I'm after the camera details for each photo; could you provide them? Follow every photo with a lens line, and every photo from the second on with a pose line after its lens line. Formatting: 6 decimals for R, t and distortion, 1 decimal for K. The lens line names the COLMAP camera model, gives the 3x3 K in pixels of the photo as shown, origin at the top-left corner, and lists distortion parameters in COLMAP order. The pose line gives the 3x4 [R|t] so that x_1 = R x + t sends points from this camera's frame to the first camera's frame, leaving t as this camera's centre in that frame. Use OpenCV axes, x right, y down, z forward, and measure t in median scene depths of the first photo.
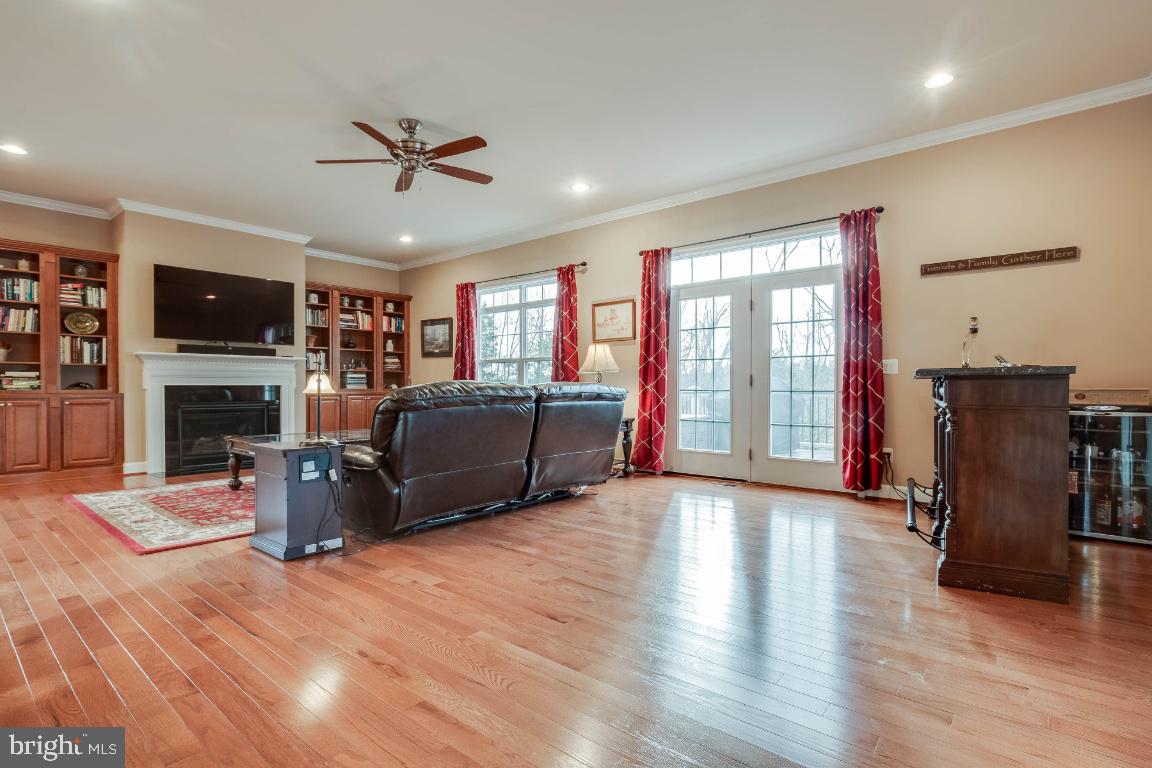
lens RADIAL K [[566.6, 0, 570.2], [0, 566.6, 389.0], [0, 0, 1]] dist [-0.011313, 0.003773]
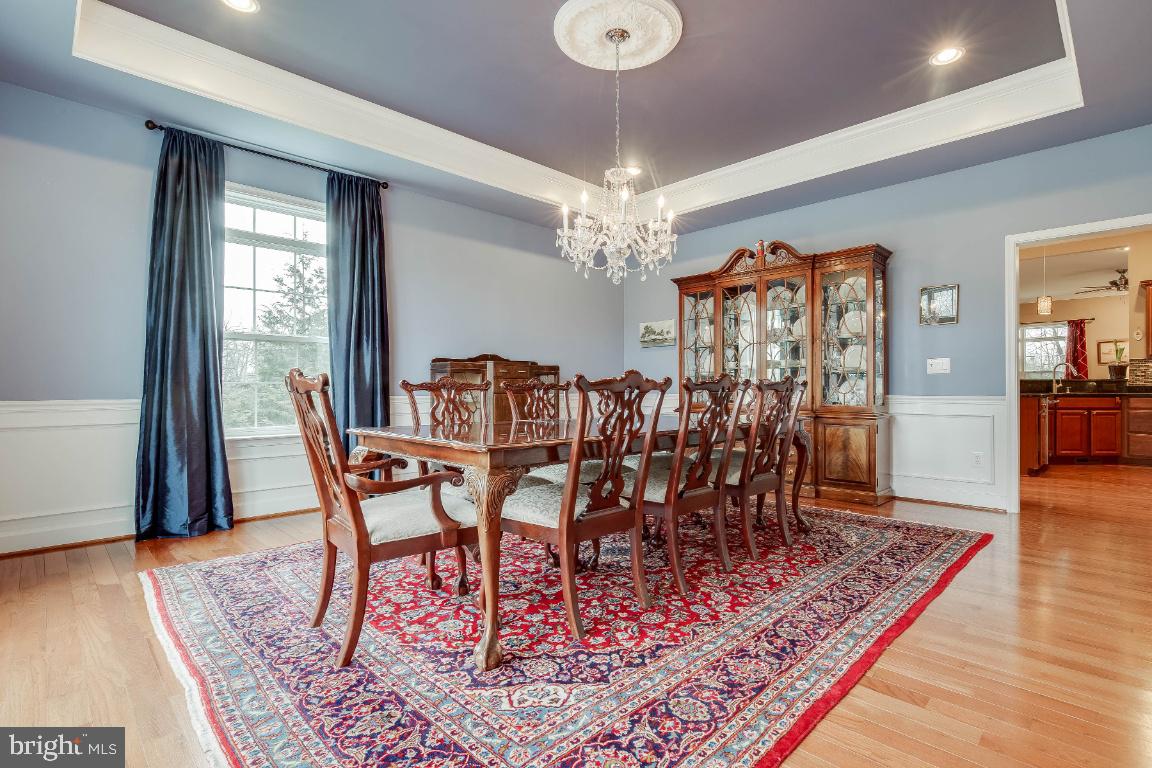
lens RADIAL K [[566.6, 0, 589.1], [0, 566.6, 388.3], [0, 0, 1]] dist [-0.011313, 0.003773]
pose [[0.997646, -0.000357, -0.068576, -1.524144], [-0.000246, 0.999961, -0.008787, 0.012336], [0.068576, 0.008783, 0.997607, -0.915666]]
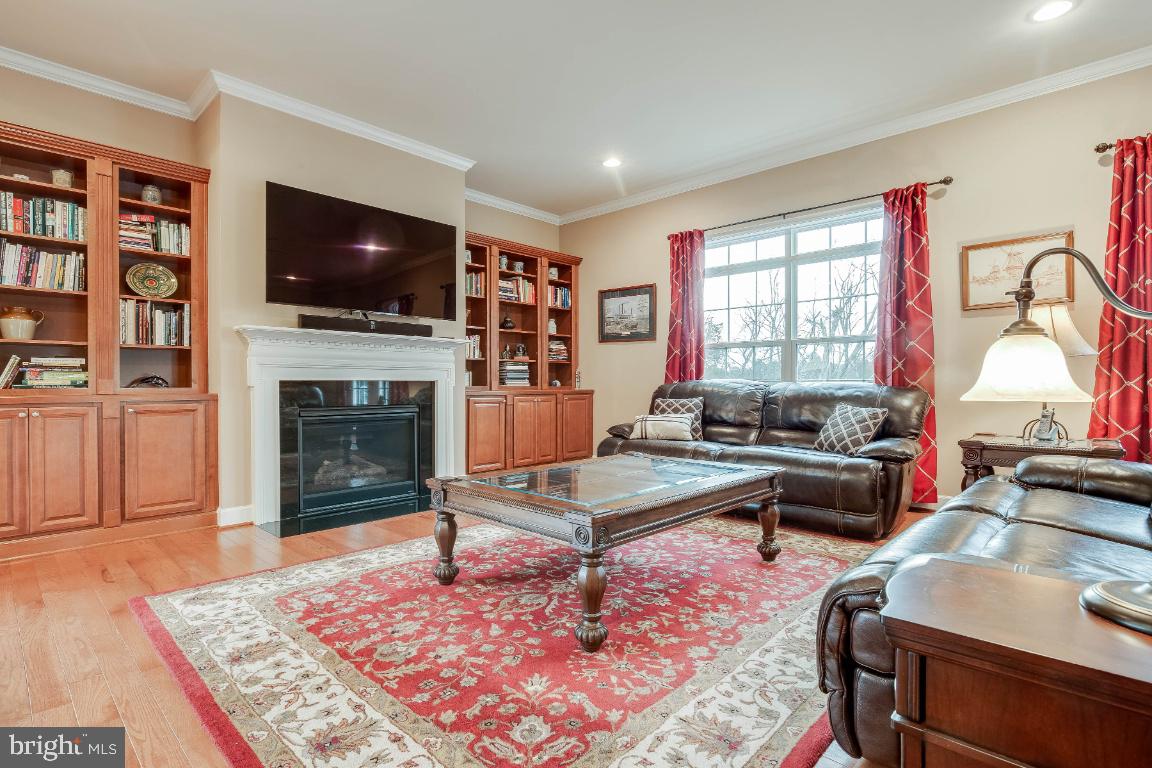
lens RADIAL K [[566.6, 0, 569.2], [0, 566.6, 384.7], [0, 0, 1]] dist [-0.011313, 0.003773]
pose [[0.998327, 0.000388, -0.057821, -0.369214], [-0.000522, 0.999997, -0.002308, -0.000993], [0.057820, 0.002334, 0.998324, 0.402604]]
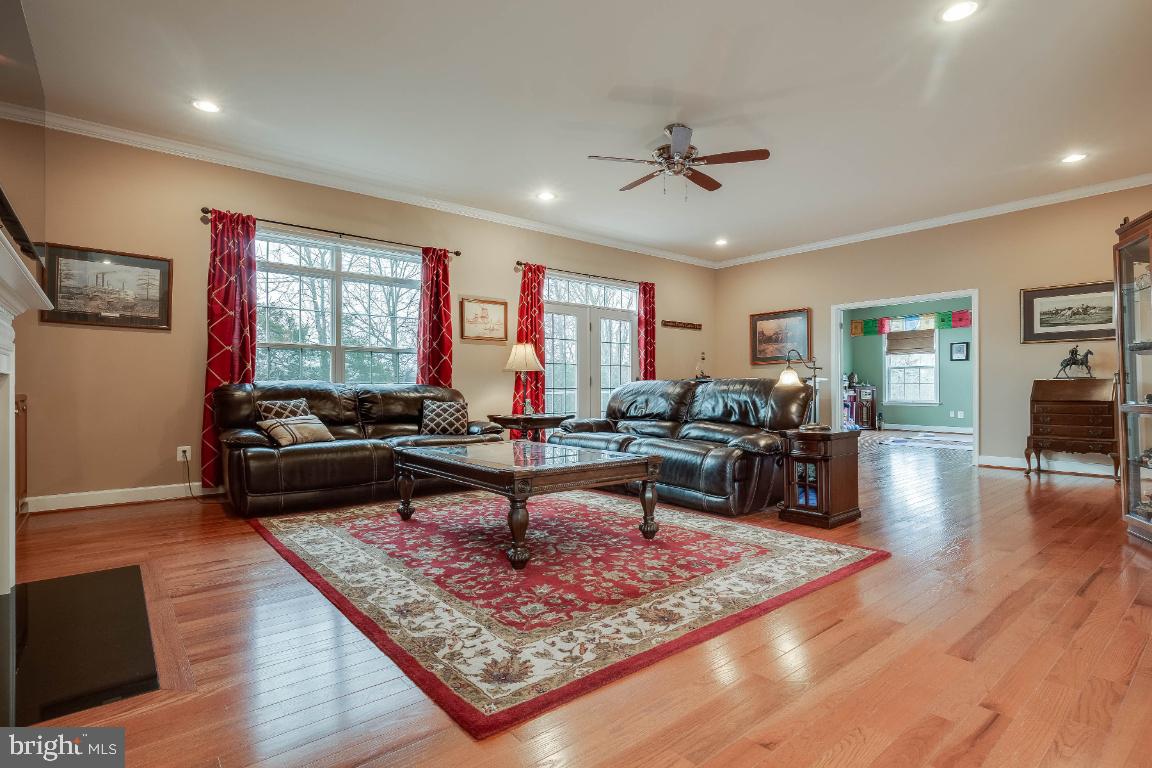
lens RADIAL K [[566.6, 0, 581.0], [0, 566.6, 388.5], [0, 0, 1]] dist [-0.011313, 0.003773]
pose [[0.166640, 0.002603, 0.986014, -0.918564], [0.009289, 0.999948, -0.004209, 0.007240], [-0.985974, 0.009861, 0.166607, 0.695139]]
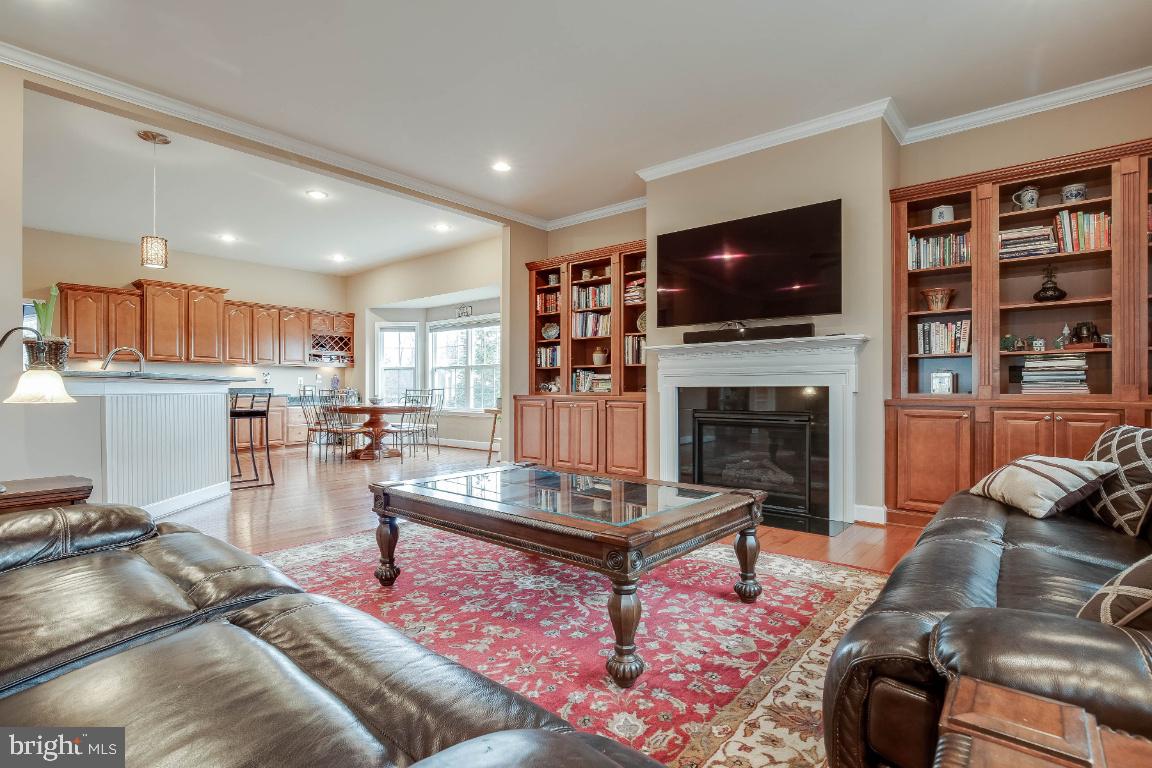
lens RADIAL K [[566.6, 0, 575.2], [0, 566.6, 384.7], [0, 0, 1]] dist [-0.011313, 0.003773]
pose [[0.002504, -0.006191, -0.999978, 0.063047], [-0.004505, 0.999971, -0.006202, -0.004588], [0.999987, 0.004520, 0.002476, 0.865917]]
